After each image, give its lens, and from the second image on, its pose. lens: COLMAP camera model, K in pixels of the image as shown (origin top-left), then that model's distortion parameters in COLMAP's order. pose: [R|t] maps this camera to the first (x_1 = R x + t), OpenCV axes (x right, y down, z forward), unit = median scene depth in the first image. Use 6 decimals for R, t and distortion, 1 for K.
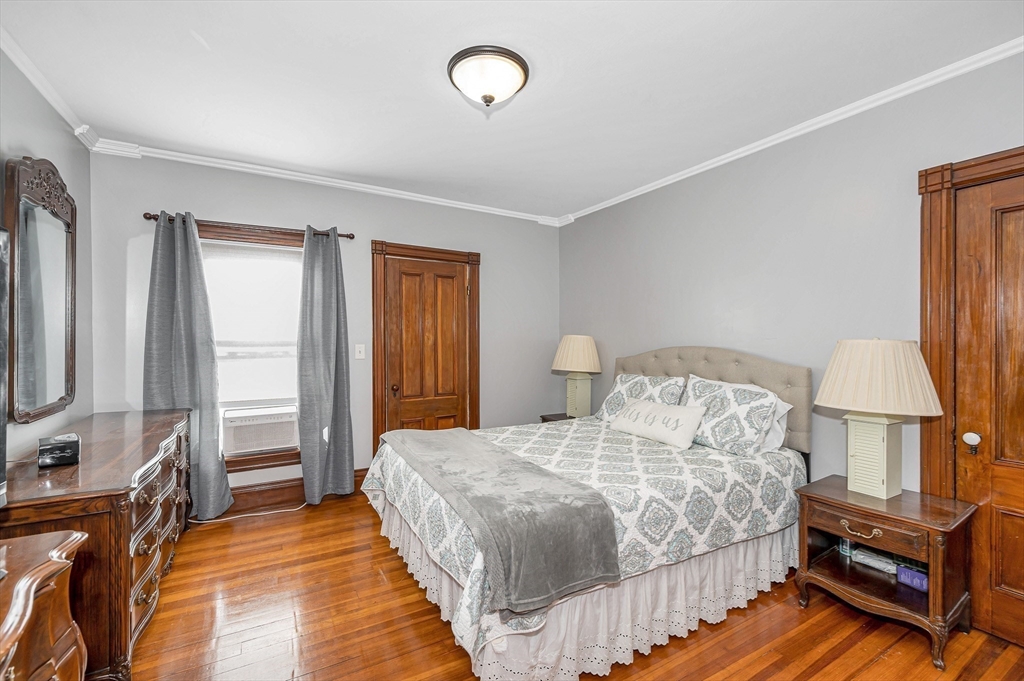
lens RADIAL K [[438.9, 0, 501.8], [0, 438.9, 342.7], [0, 0, 1]] dist [0.000253, -0.000001]
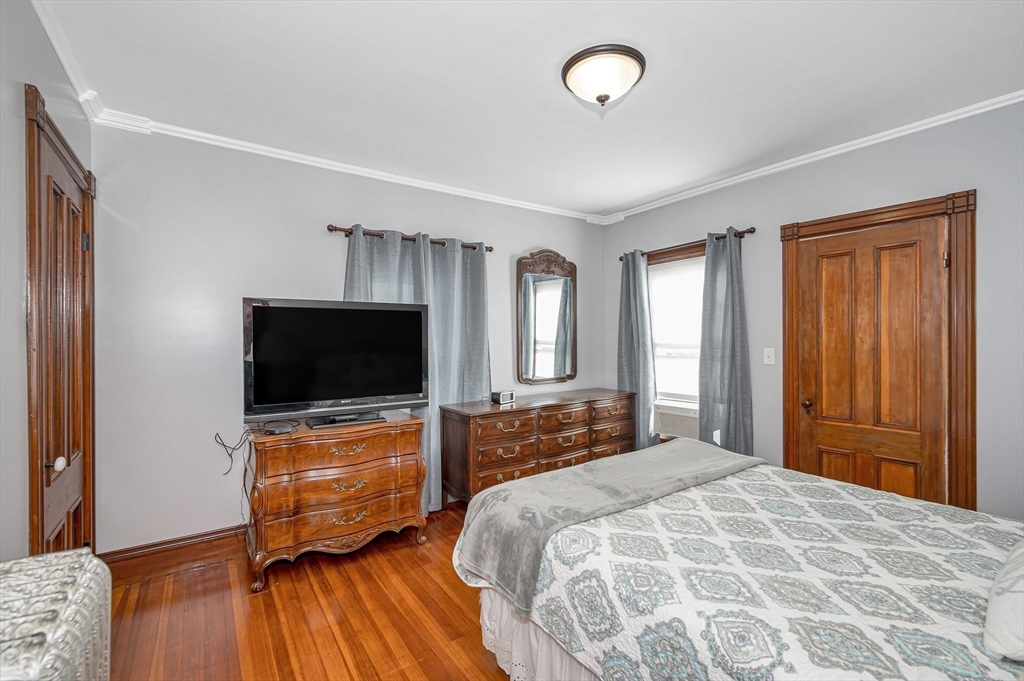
lens RADIAL K [[438.9, 0, 501.9], [0, 438.9, 339.6], [0, 0, 1]] dist [0.000253, -0.000001]
pose [[0.086481, -0.001248, -0.996253, 0.560683], [0.000174, 0.999999, -0.001237, -0.012890], [0.996253, -0.000067, 0.086481, 0.423265]]
